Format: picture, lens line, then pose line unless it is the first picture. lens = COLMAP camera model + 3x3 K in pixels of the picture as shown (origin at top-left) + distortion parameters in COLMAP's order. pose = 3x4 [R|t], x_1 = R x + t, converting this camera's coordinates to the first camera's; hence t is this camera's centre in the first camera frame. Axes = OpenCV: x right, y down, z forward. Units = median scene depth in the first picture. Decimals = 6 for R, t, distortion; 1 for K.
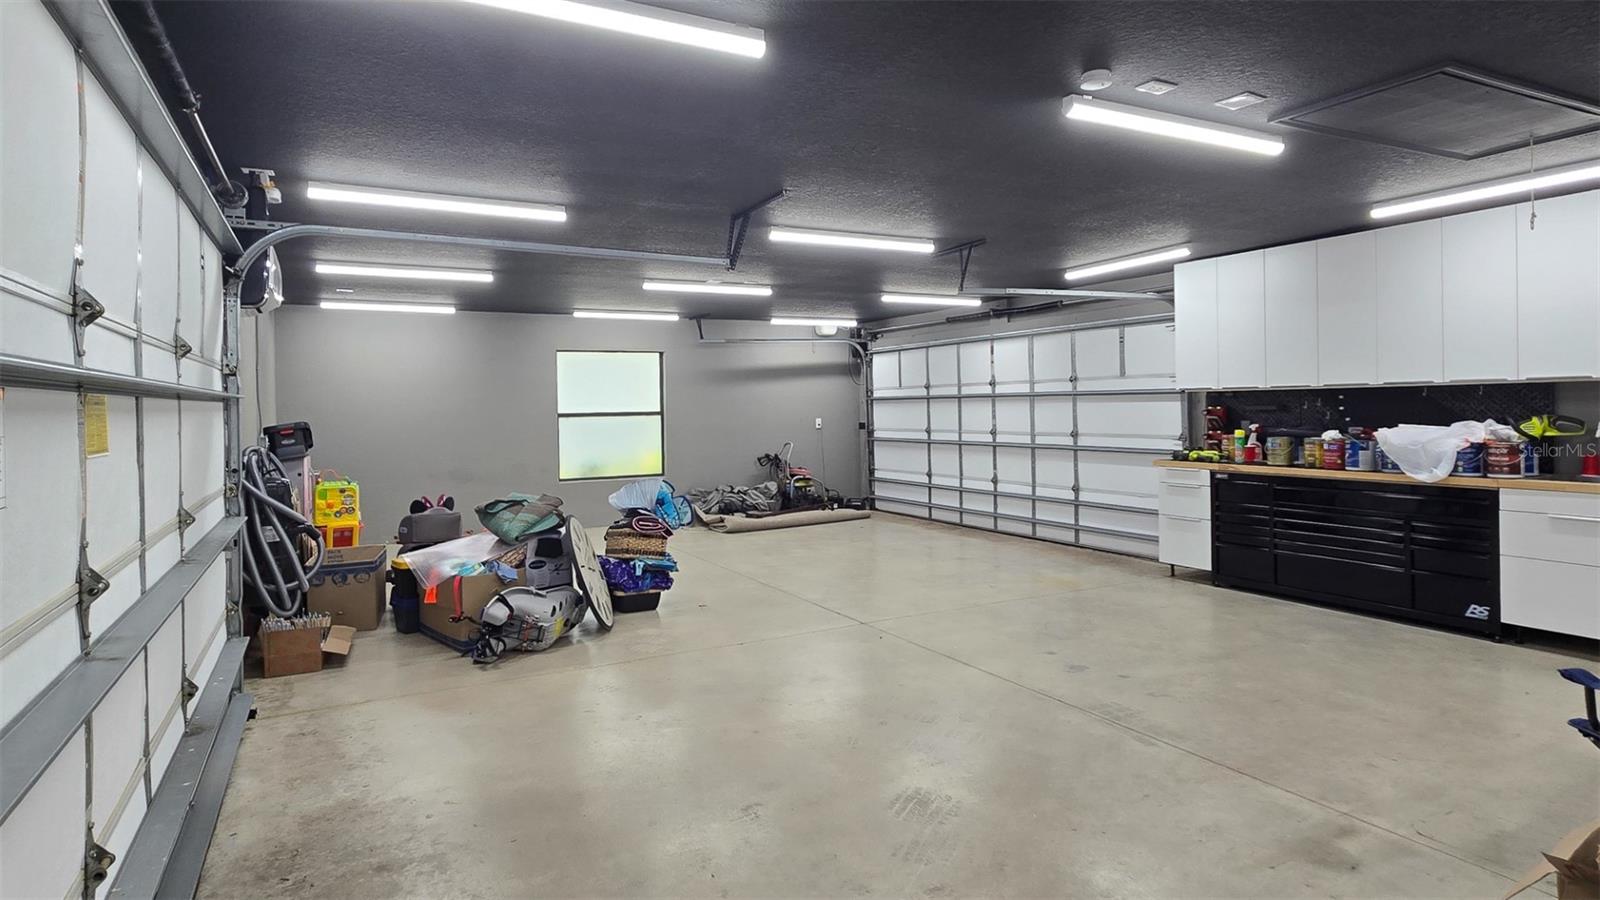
lens RADIAL K [[875.3, 0, 795.4], [0, 875.3, 407.1], [0, 0, 1]] dist [-0.004770, -0.000406]
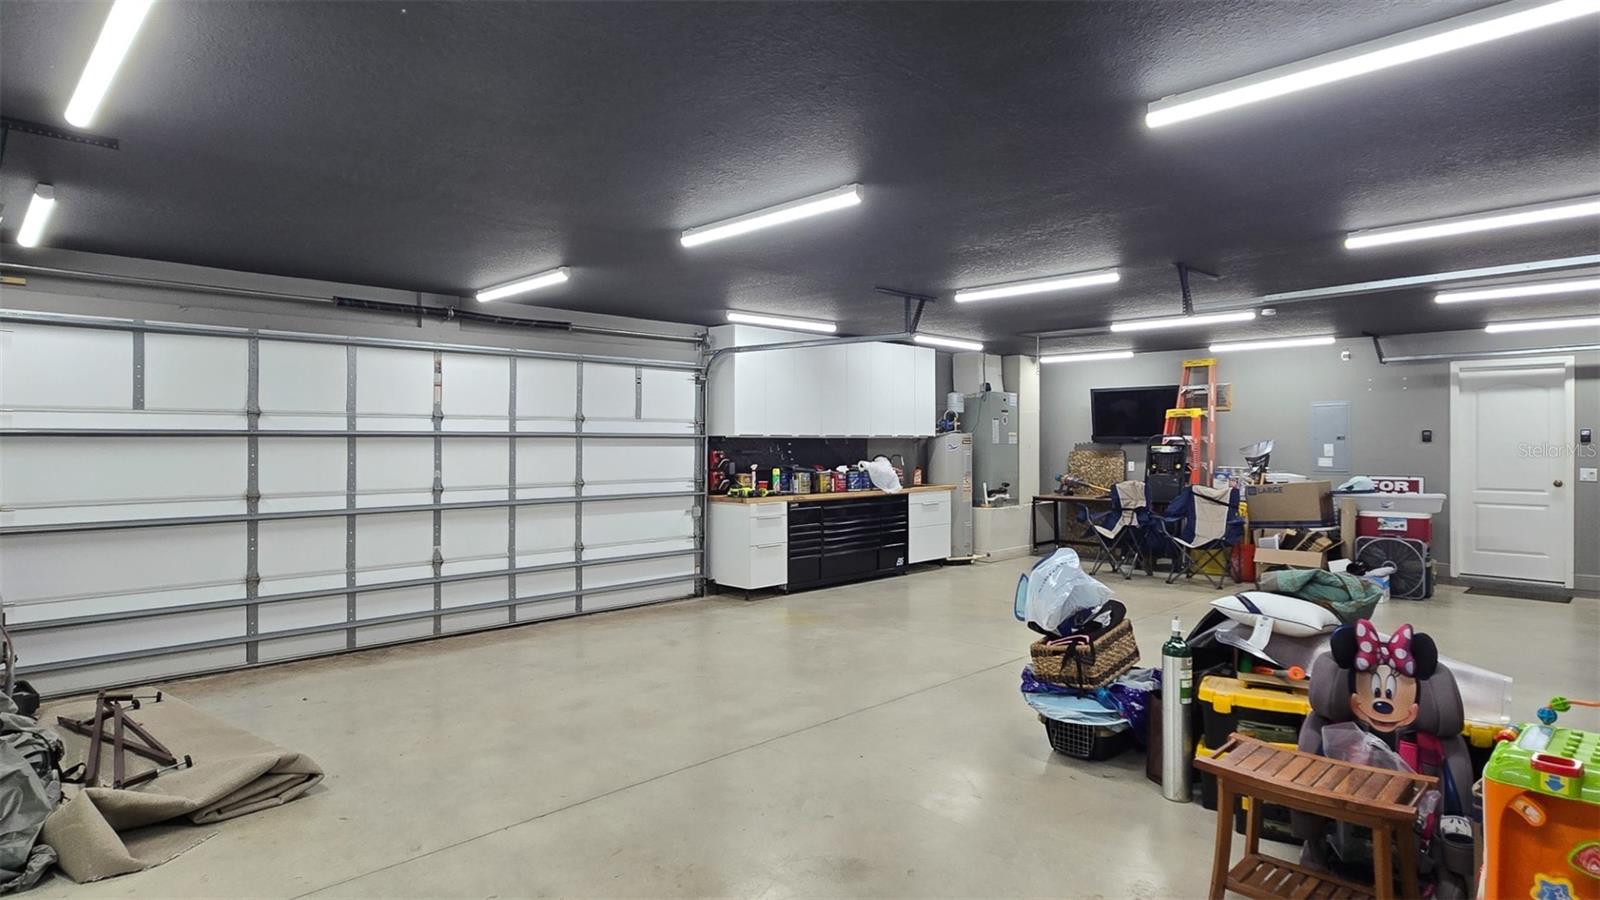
lens RADIAL K [[875.3, 0, 795.4], [0, 875.3, 407.1], [0, 0, 1]] dist [-0.004770, -0.000406]
pose [[-0.292964, 0.059857, 0.954248, -0.639857], [0.010556, 0.998180, -0.059371, 0.011221], [-0.956065, -0.007320, -0.293063, 1.200865]]
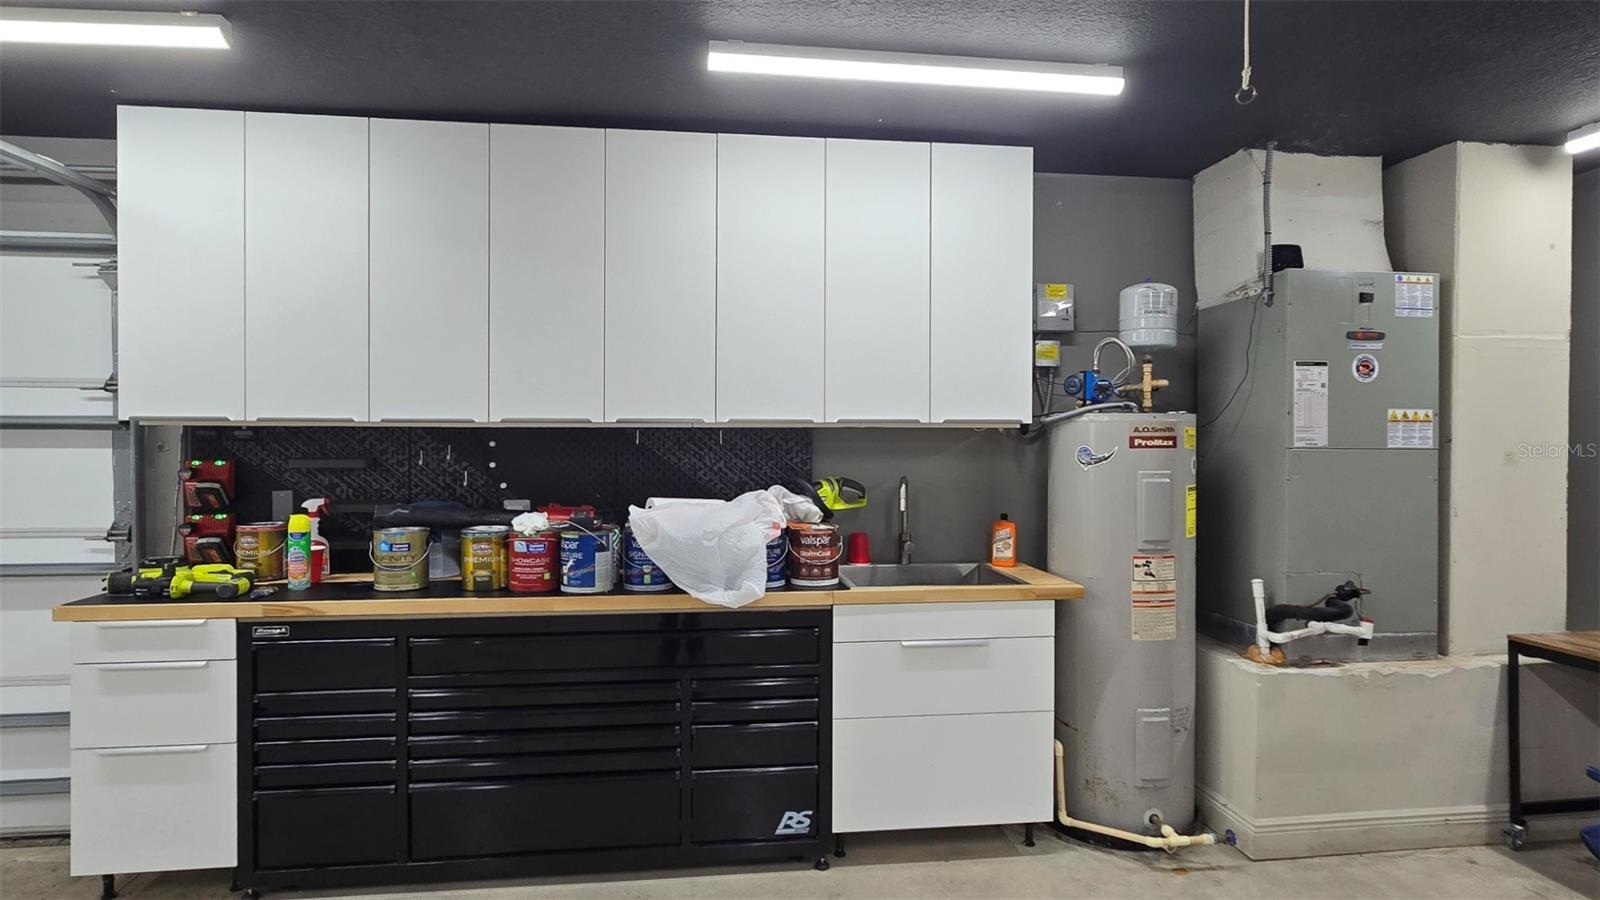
lens RADIAL K [[841.0, 0, 800.0], [0, 841.0, 450.0], [0, 0, 1]] dist [-0.002351, -0.000111]
pose [[0.356208, 0.007052, 0.934380, 0.180169], [-0.007523, 0.999961, -0.004679, -0.005985], [-0.934376, -0.005363, 0.356247, 0.547501]]
